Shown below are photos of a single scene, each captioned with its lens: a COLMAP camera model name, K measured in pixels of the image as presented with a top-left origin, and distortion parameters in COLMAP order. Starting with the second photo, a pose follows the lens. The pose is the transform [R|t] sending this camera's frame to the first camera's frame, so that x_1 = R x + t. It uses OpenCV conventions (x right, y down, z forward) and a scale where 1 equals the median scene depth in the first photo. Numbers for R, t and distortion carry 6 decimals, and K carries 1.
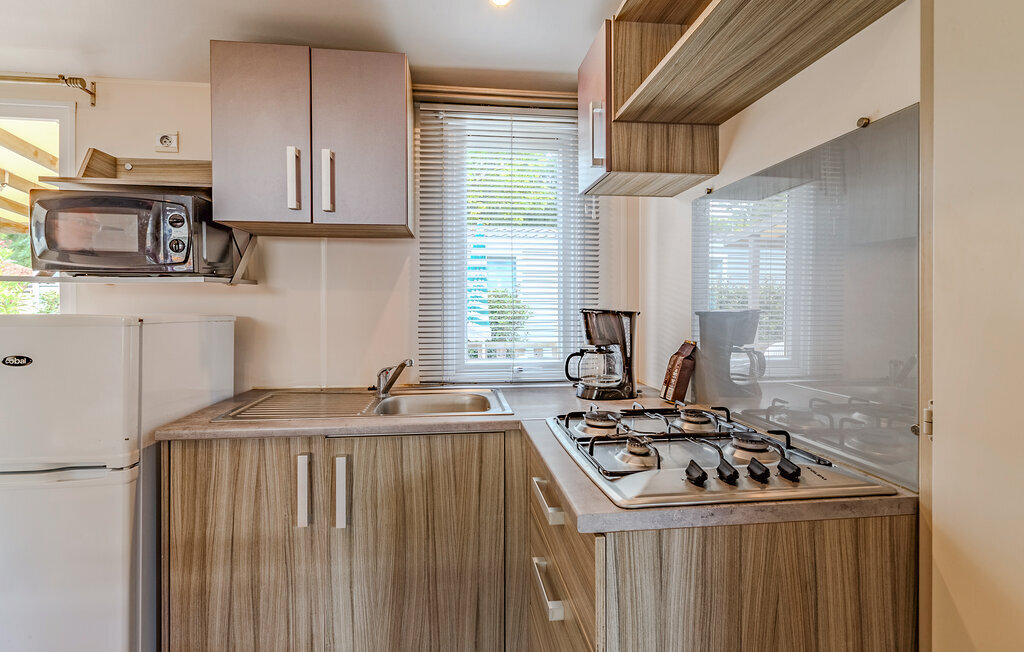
lens RADIAL K [[467.0, 0, 501.5], [0, 467.0, 307.0], [0, 0, 1]] dist [0.001141, 0.000350]
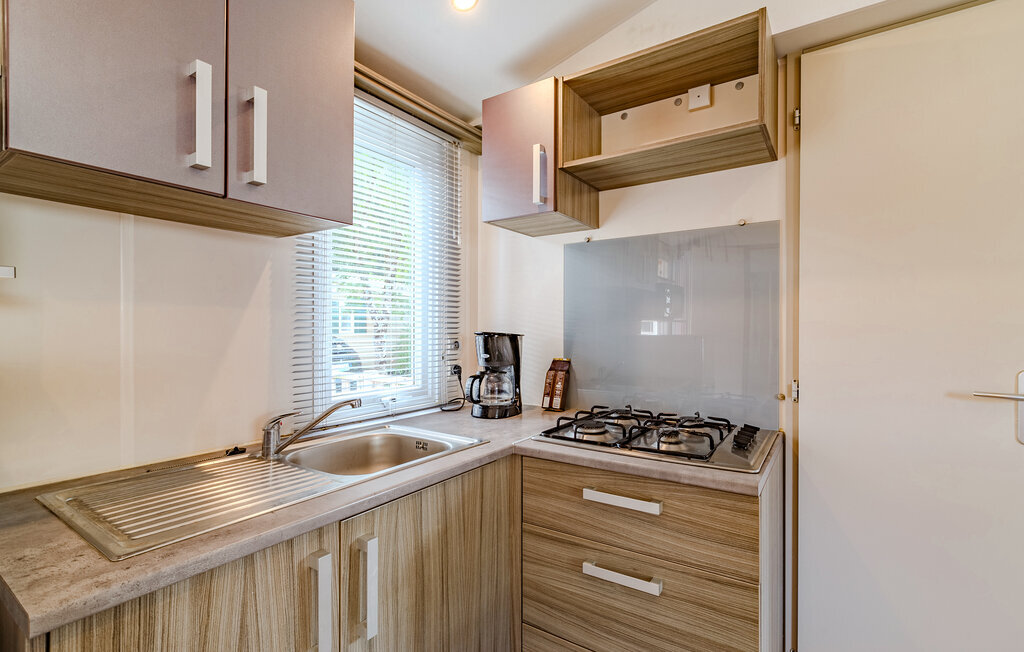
lens RADIAL K [[467.0, 0, 507.9], [0, 467.0, 329.6], [0, 0, 1]] dist [0.001141, 0.000350]
pose [[0.659438, -0.000017, 0.751759, -0.721874], [0.002788, 0.999993, -0.002423, -0.000697], [-0.751753, 0.003693, 0.659434, 0.349915]]
